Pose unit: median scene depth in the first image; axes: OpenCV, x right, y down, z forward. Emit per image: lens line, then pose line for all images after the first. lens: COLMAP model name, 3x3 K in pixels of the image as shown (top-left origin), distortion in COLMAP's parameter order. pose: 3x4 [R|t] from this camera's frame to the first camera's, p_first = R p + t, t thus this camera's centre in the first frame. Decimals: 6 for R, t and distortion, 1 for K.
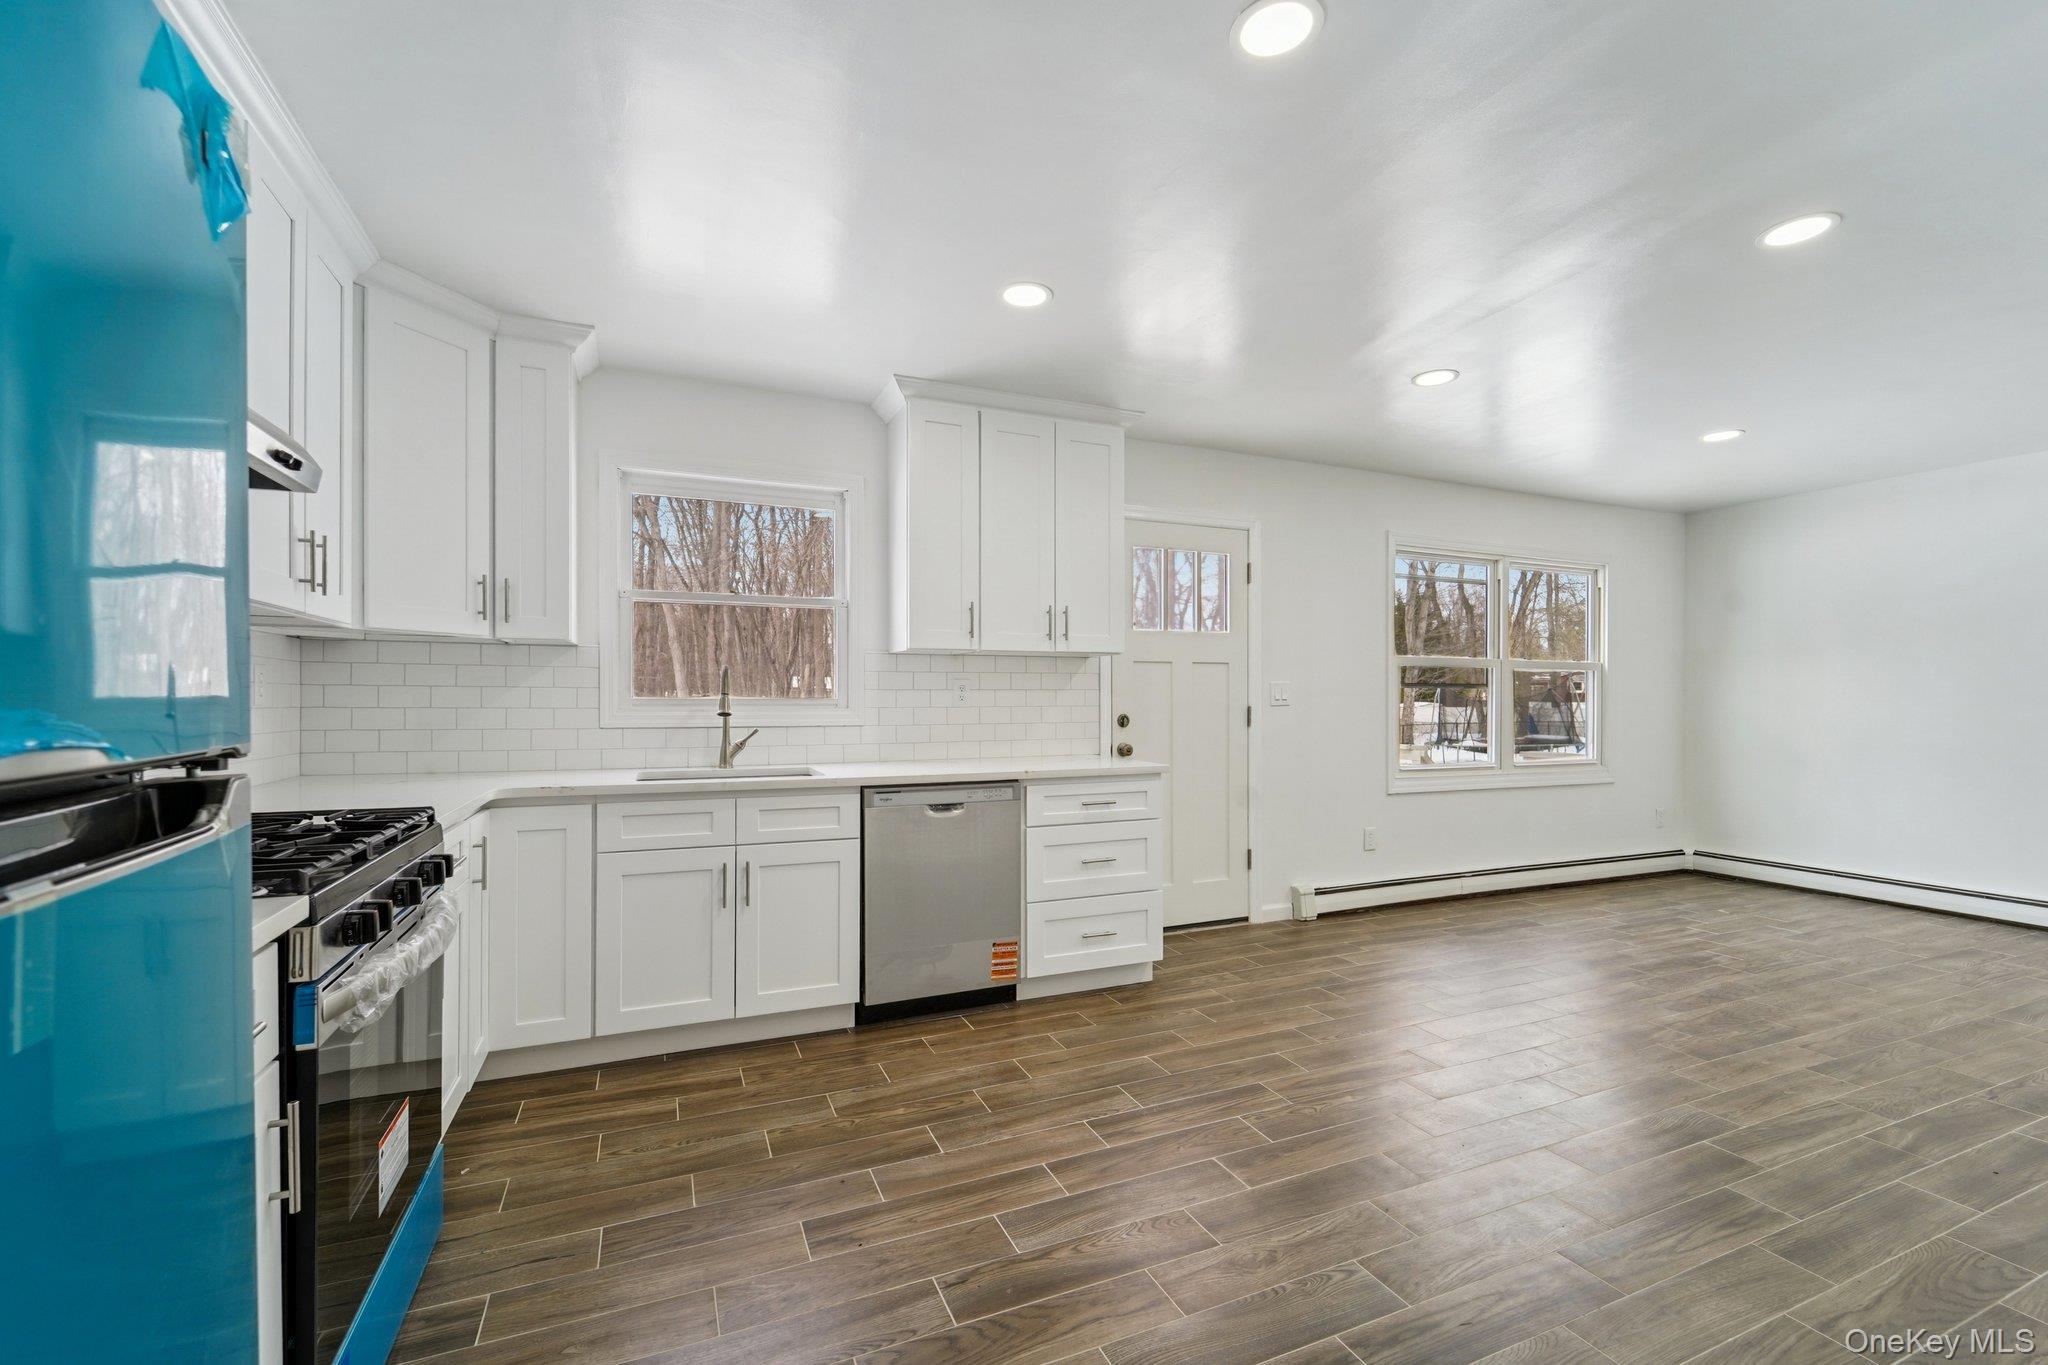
lens RADIAL K [[849.0, 0, 1015.4], [0, 849.0, 696.4], [0, 0, 1]] dist [0.010781, -0.005115]
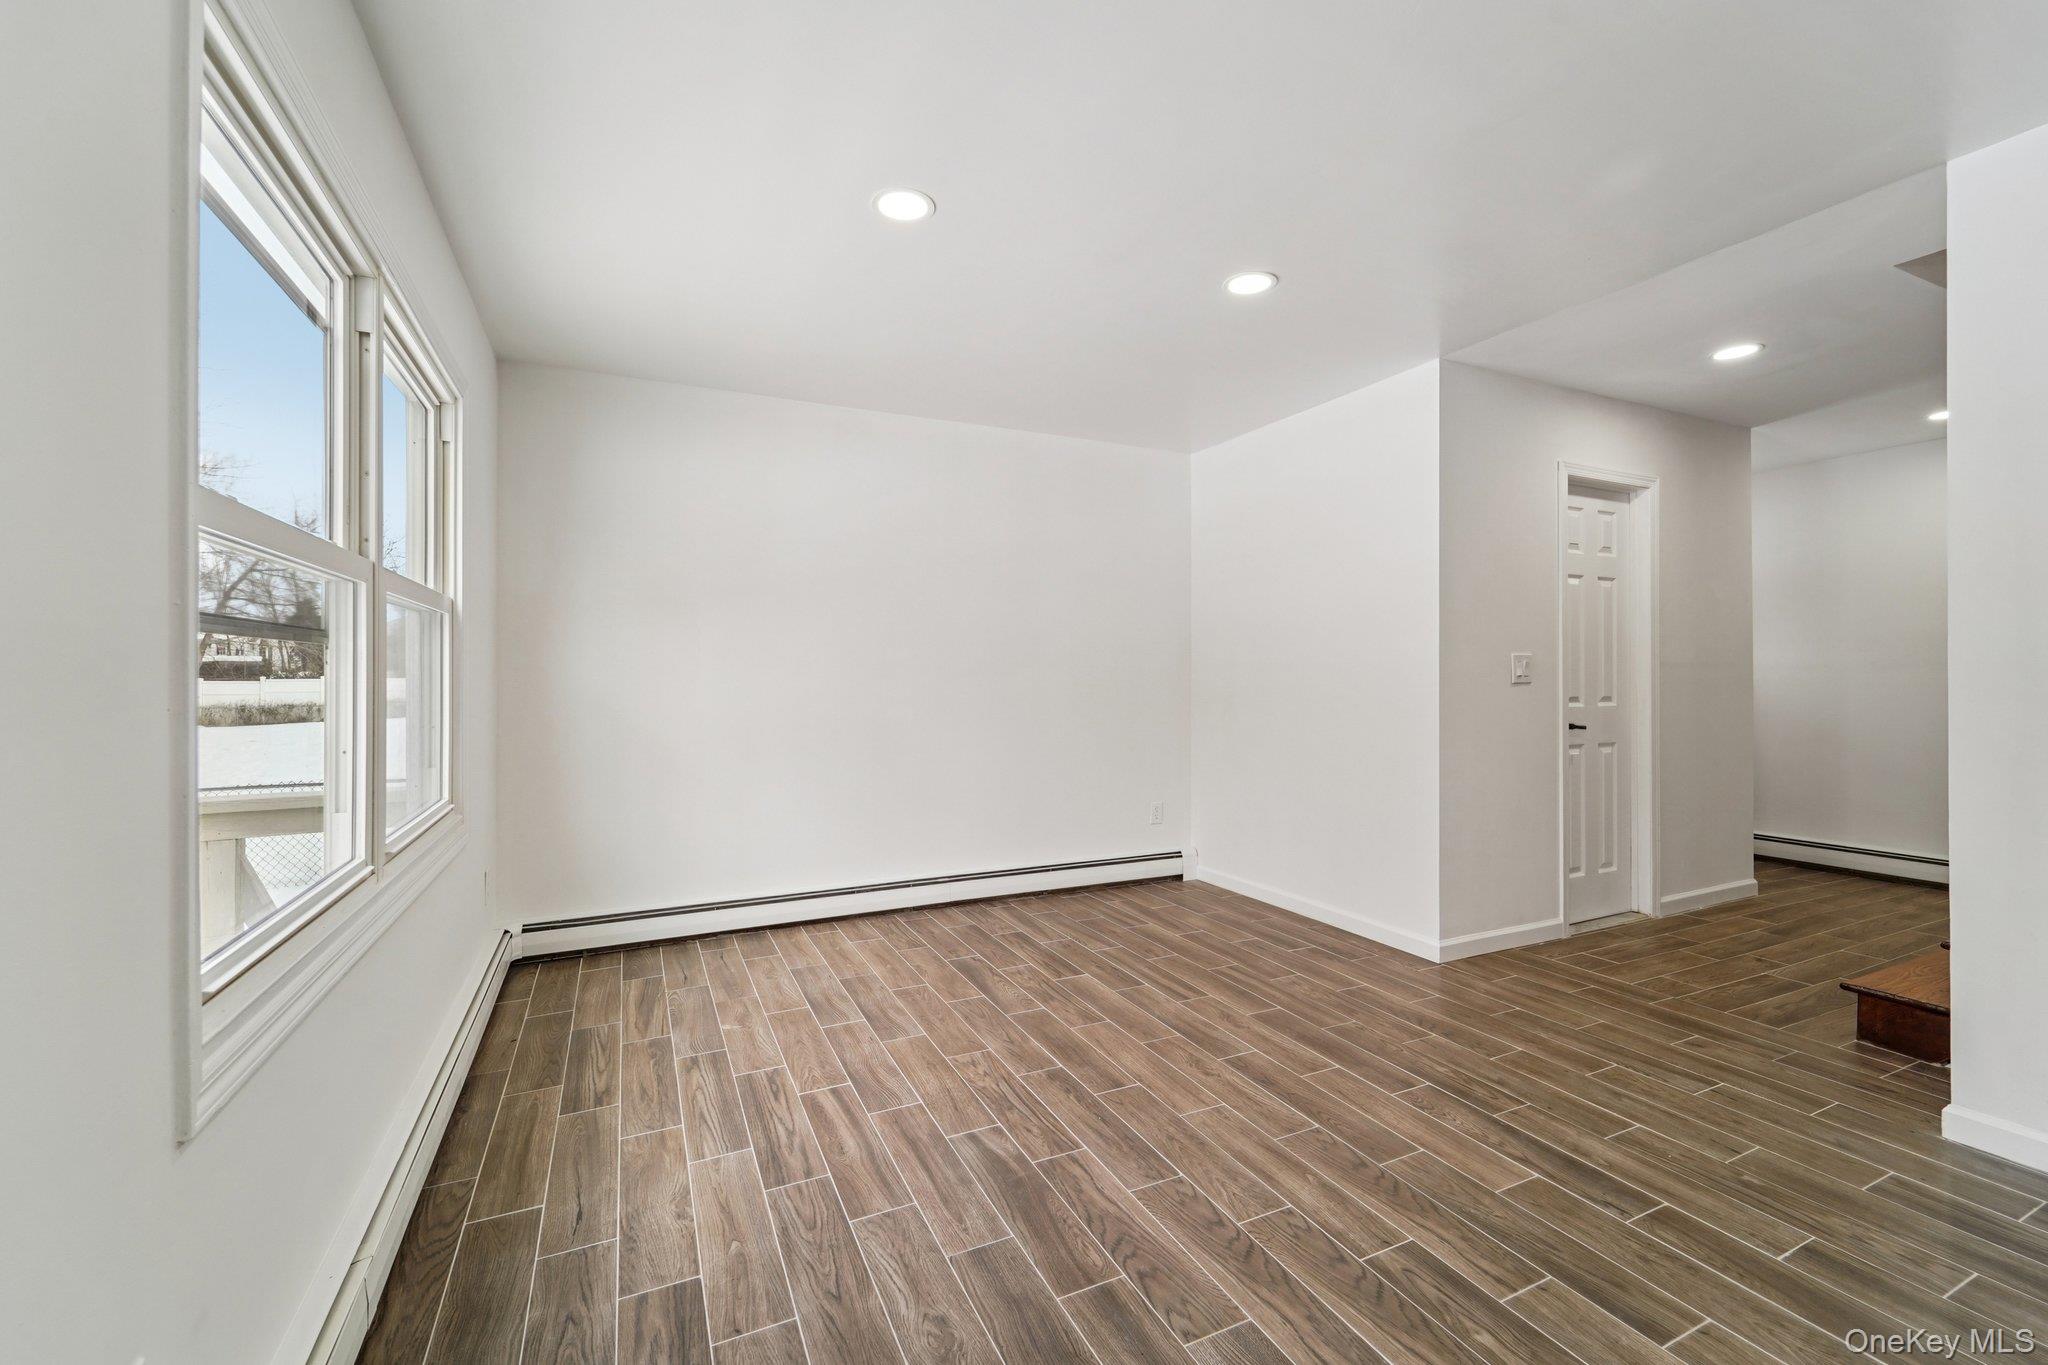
lens RADIAL K [[837.7, 0, 1024.0], [0, 837.7, 682.5], [0, 0, 1]] dist [0.002733, -0.000557]
pose [[-0.042986, -0.014177, 0.998975, 0.343098], [0.000188, 0.999899, 0.014198, 0.001722], [-0.999076, 0.000798, -0.042979, 1.193821]]
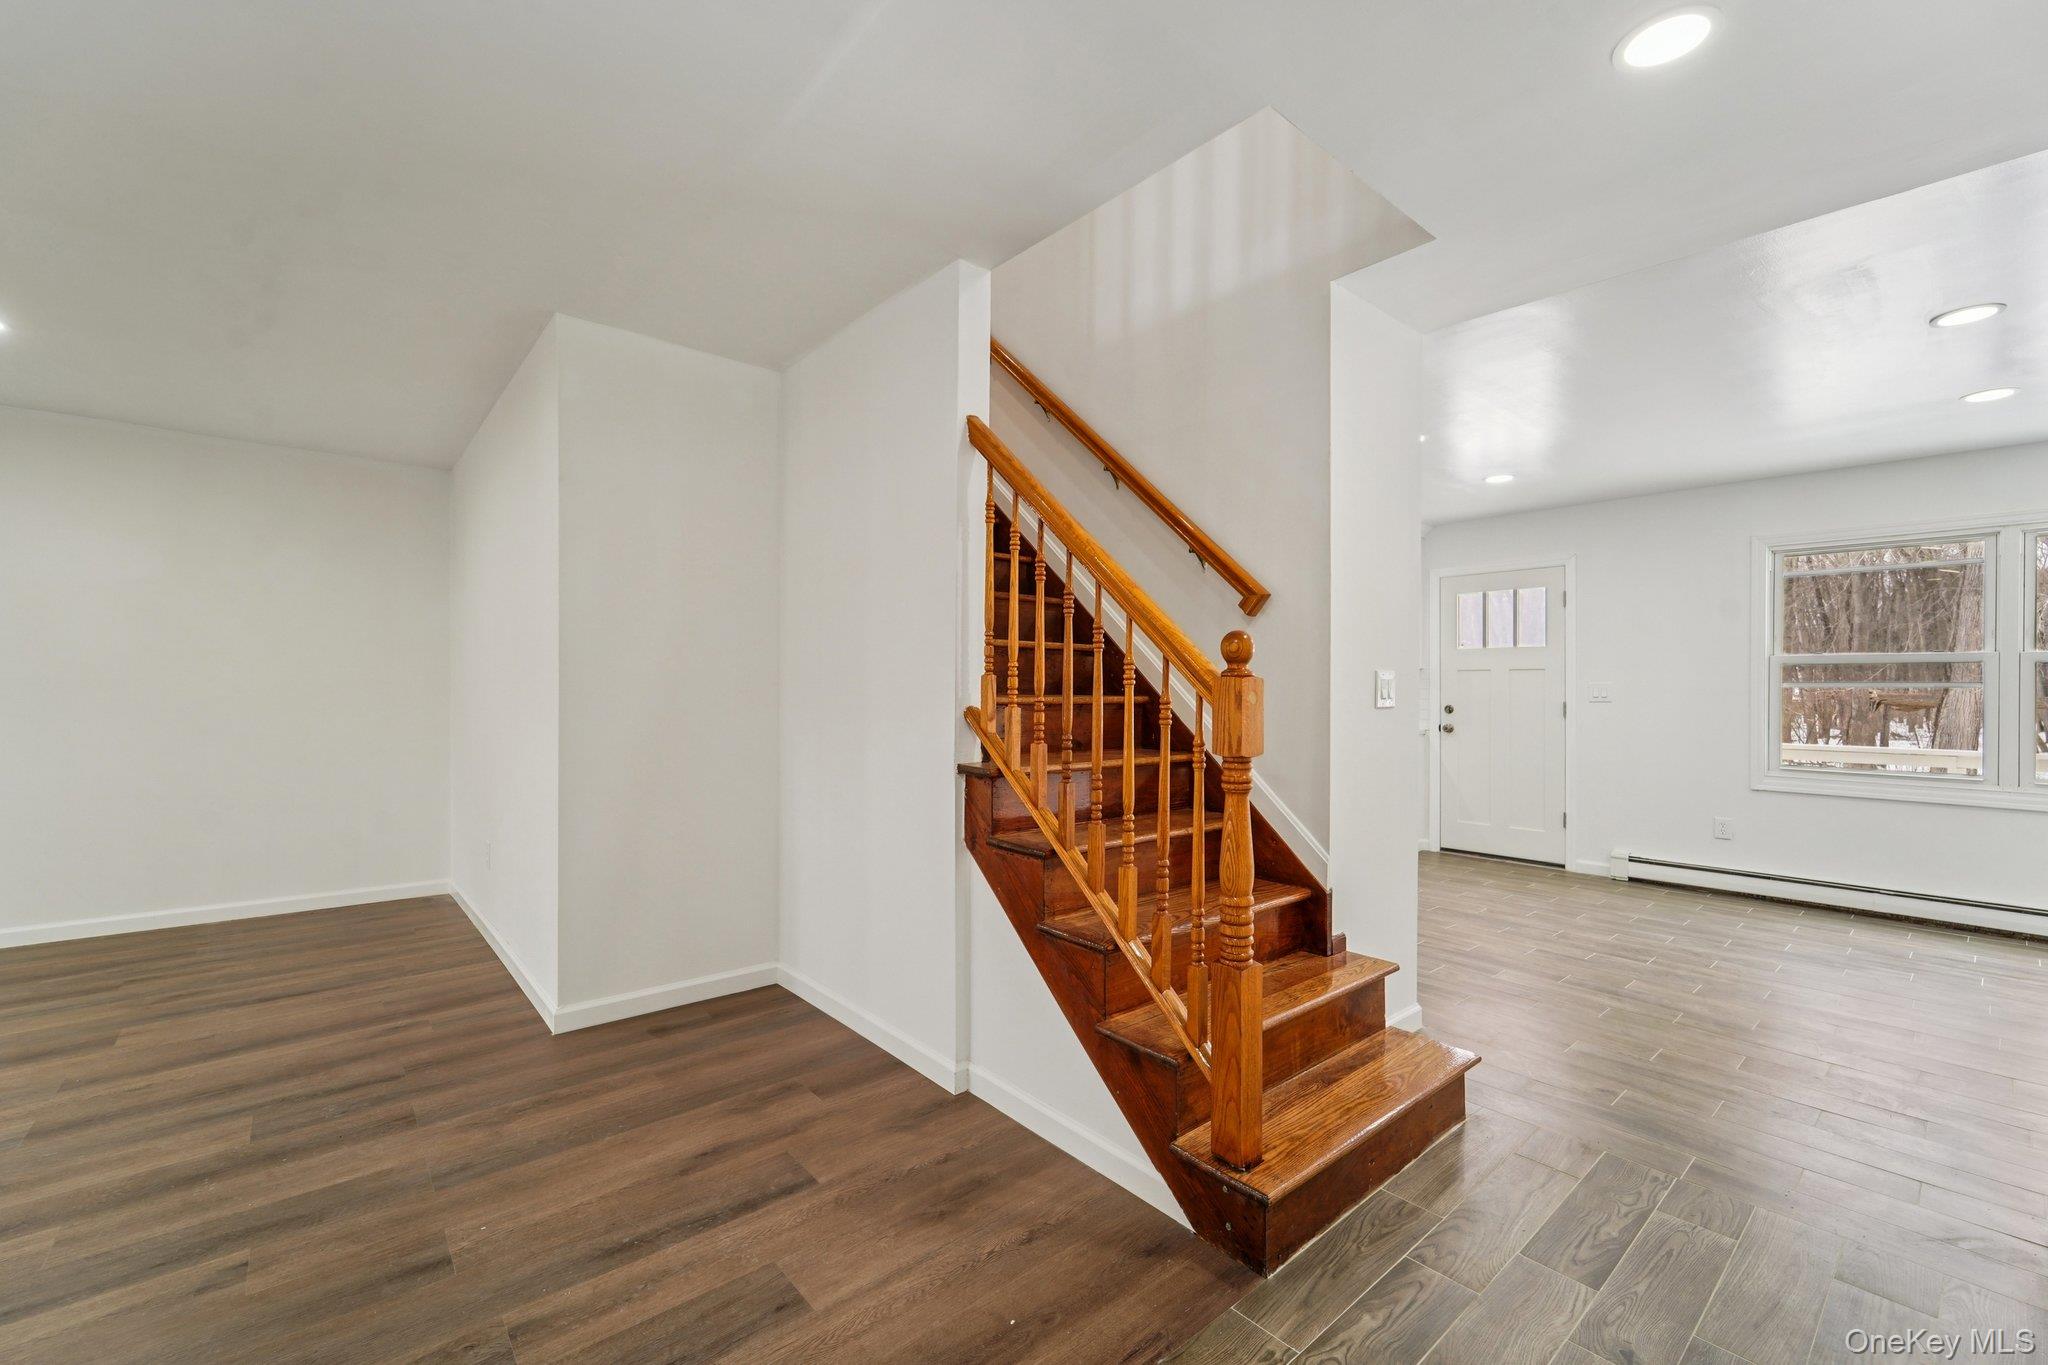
lens RADIAL K [[834.8, 0, 1013.8], [0, 834.8, 689.2], [0, 0, 1]] dist [0.004568, -0.003019]
pose [[0.297039, 0.001537, -0.954864, 1.694286], [-0.003640, 0.999993, 0.000477, -0.007025], [0.954858, 0.003334, 0.297042, -0.242203]]
